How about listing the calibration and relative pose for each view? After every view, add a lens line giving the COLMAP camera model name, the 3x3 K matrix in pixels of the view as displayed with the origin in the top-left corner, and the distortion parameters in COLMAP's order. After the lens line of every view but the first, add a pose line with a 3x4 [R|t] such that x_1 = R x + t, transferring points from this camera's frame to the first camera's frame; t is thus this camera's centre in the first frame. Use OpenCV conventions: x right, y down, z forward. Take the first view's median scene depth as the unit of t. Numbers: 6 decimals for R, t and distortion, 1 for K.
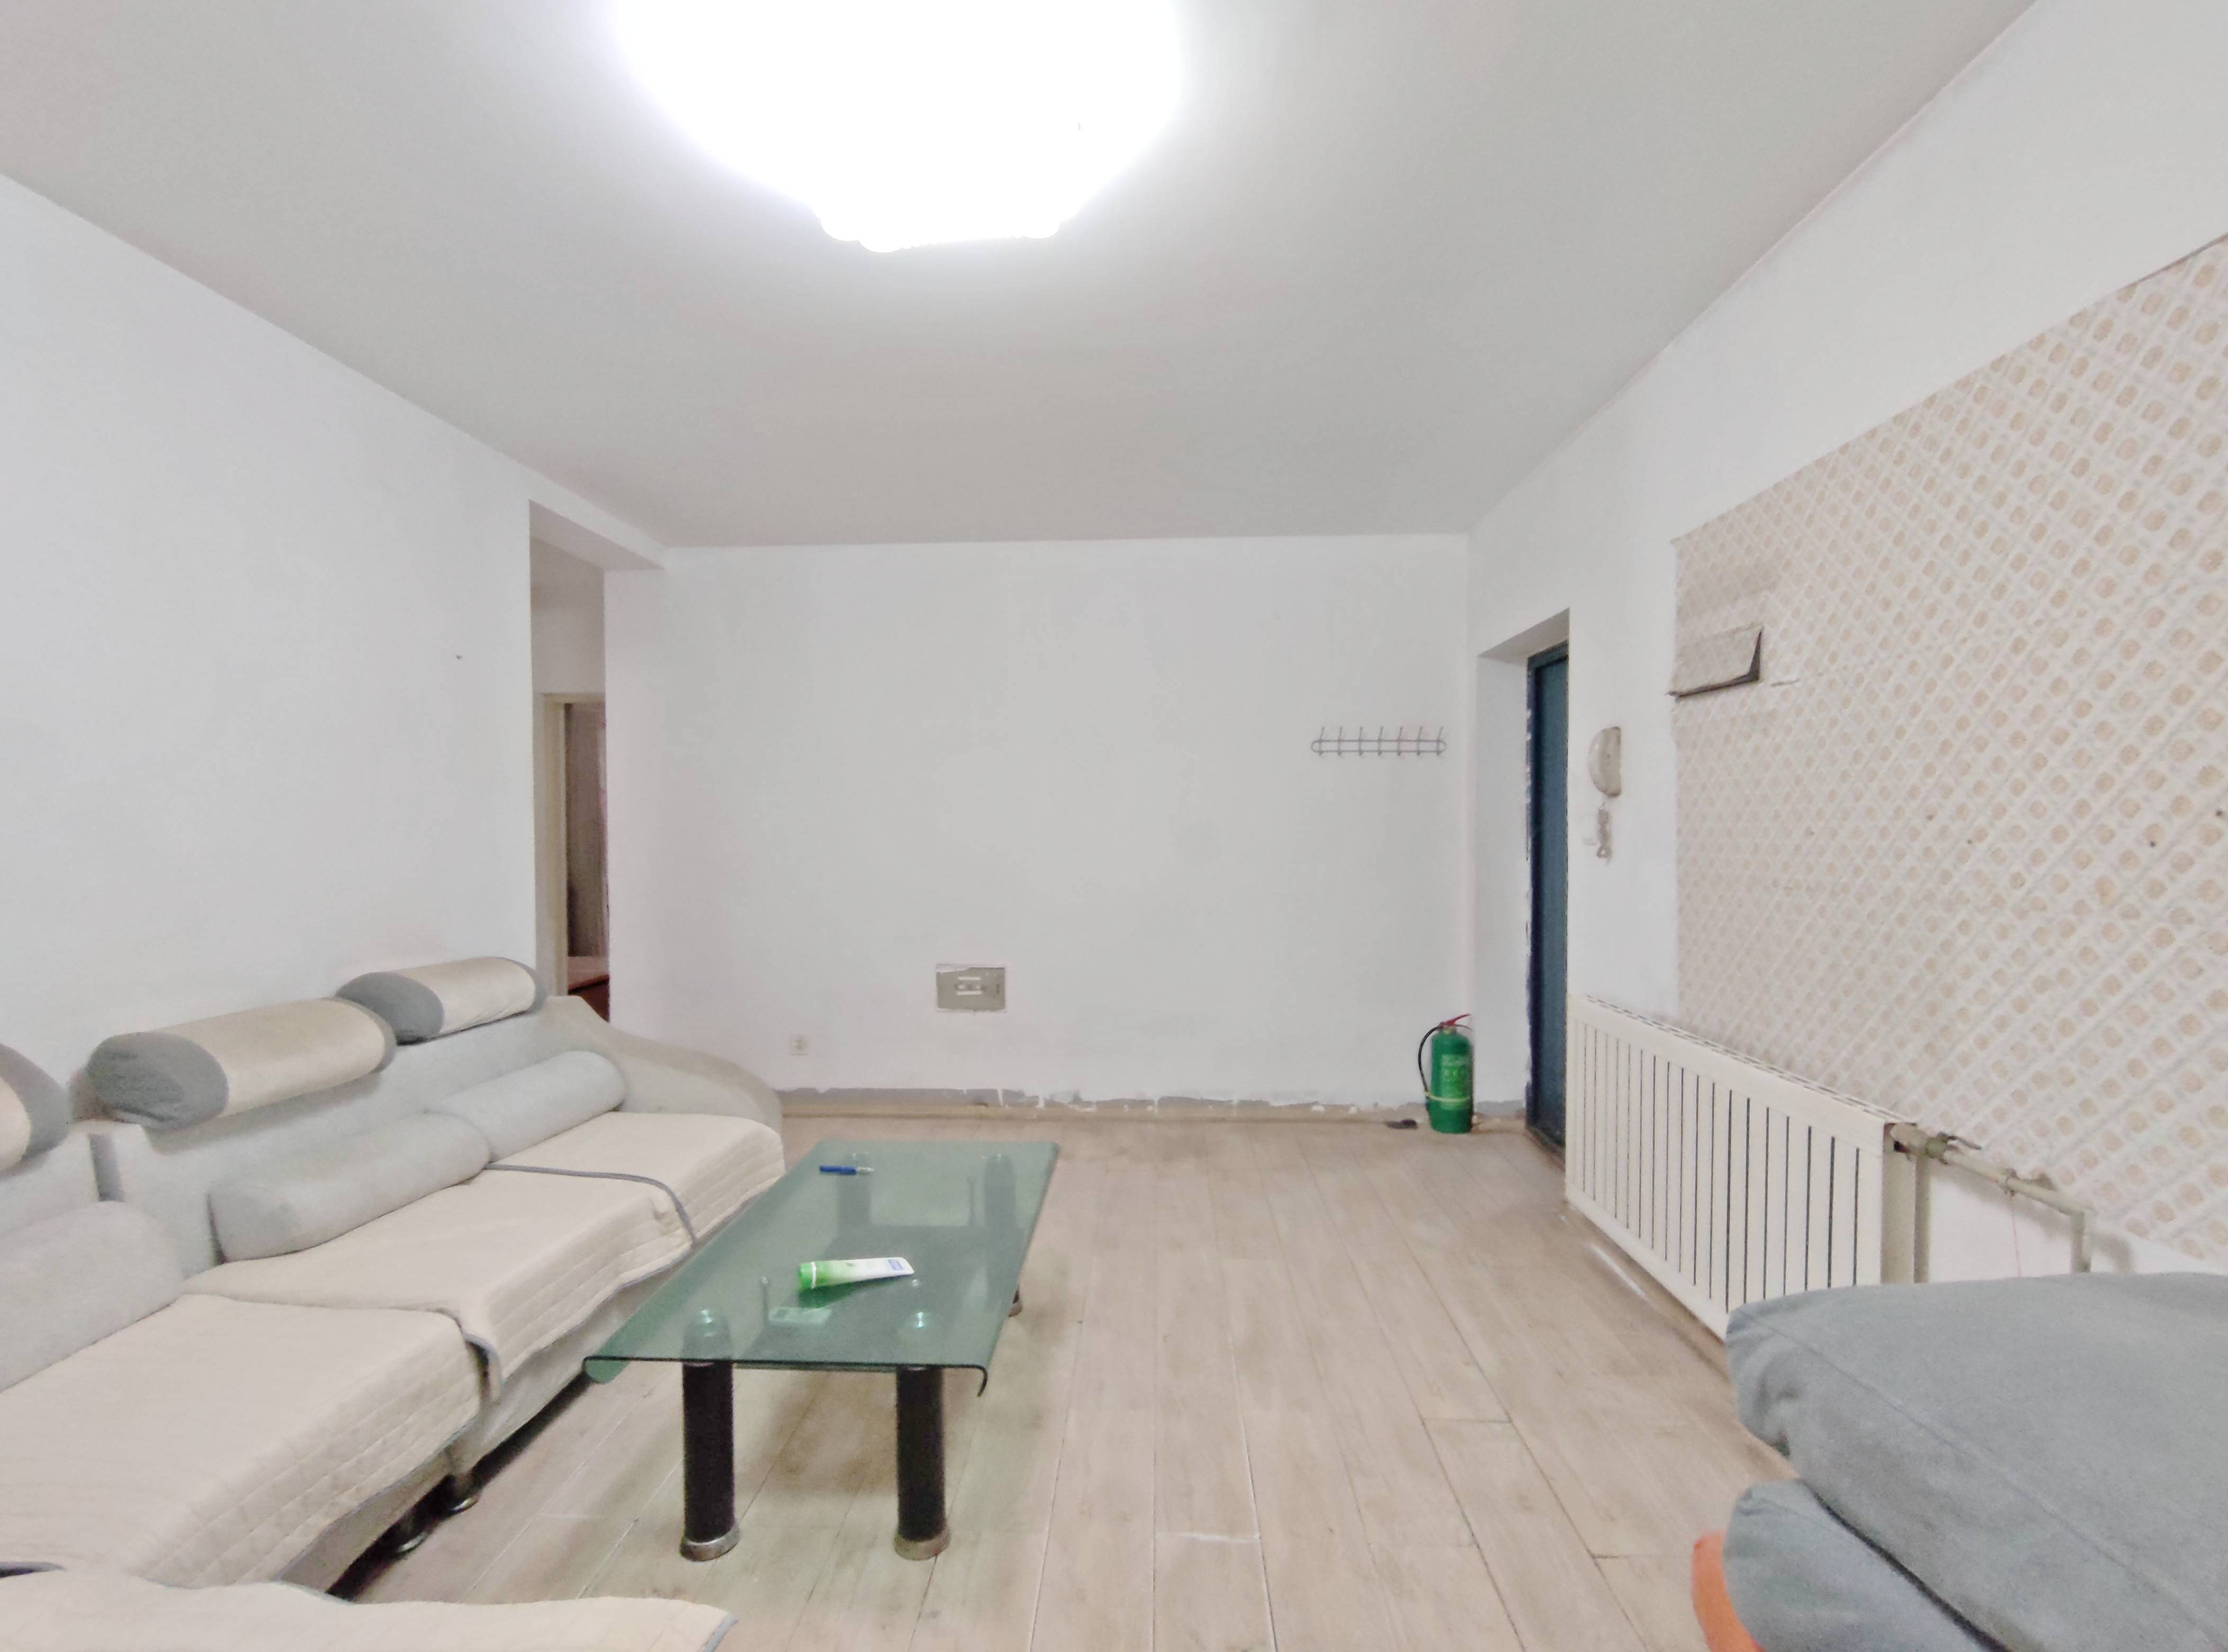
lens RADIAL K [[1019.5, 0, 1112.9], [0, 1019.5, 835.3], [0, 0, 1]] dist [0.000257, -0.000055]
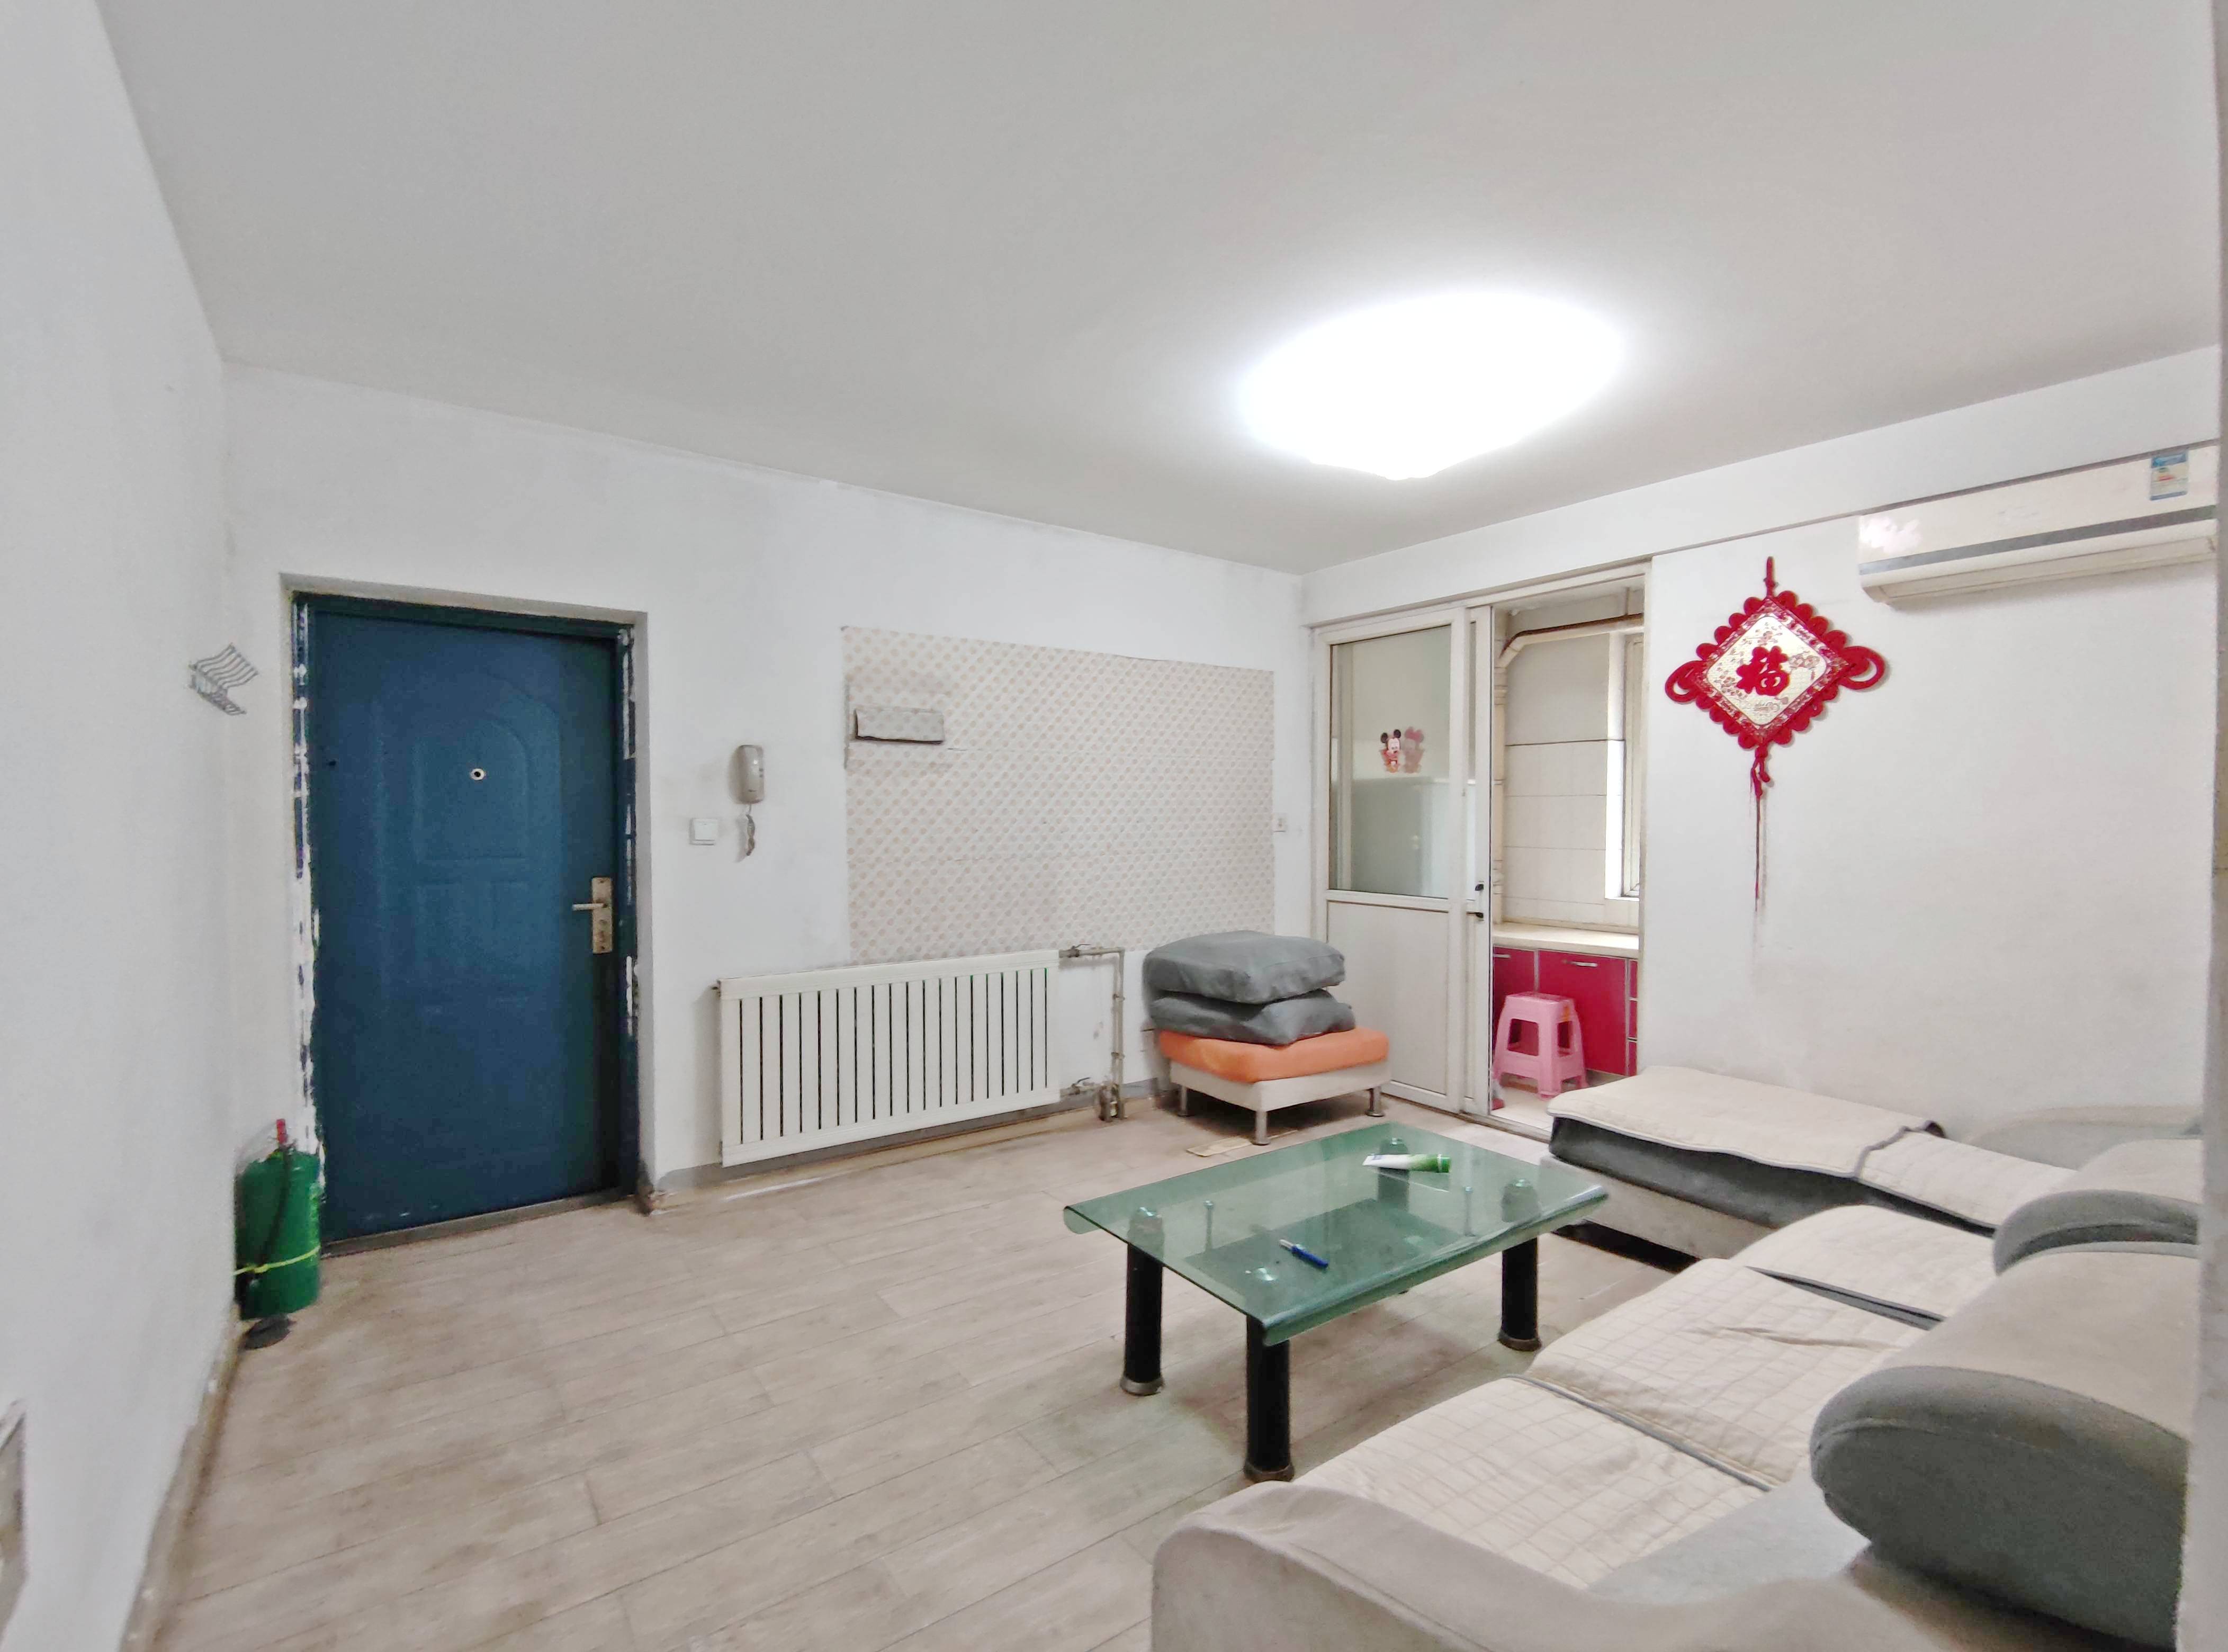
lens RADIAL K [[1019.5, 0, 1113.4], [0, 1019.5, 826.5], [0, 0, 1]] dist [0.000257, -0.000055]
pose [[-0.625770, -0.007397, 0.779972, -0.801357], [0.006091, 0.999878, 0.014369, -0.028390], [-0.779984, 0.013743, -0.625649, 1.616985]]
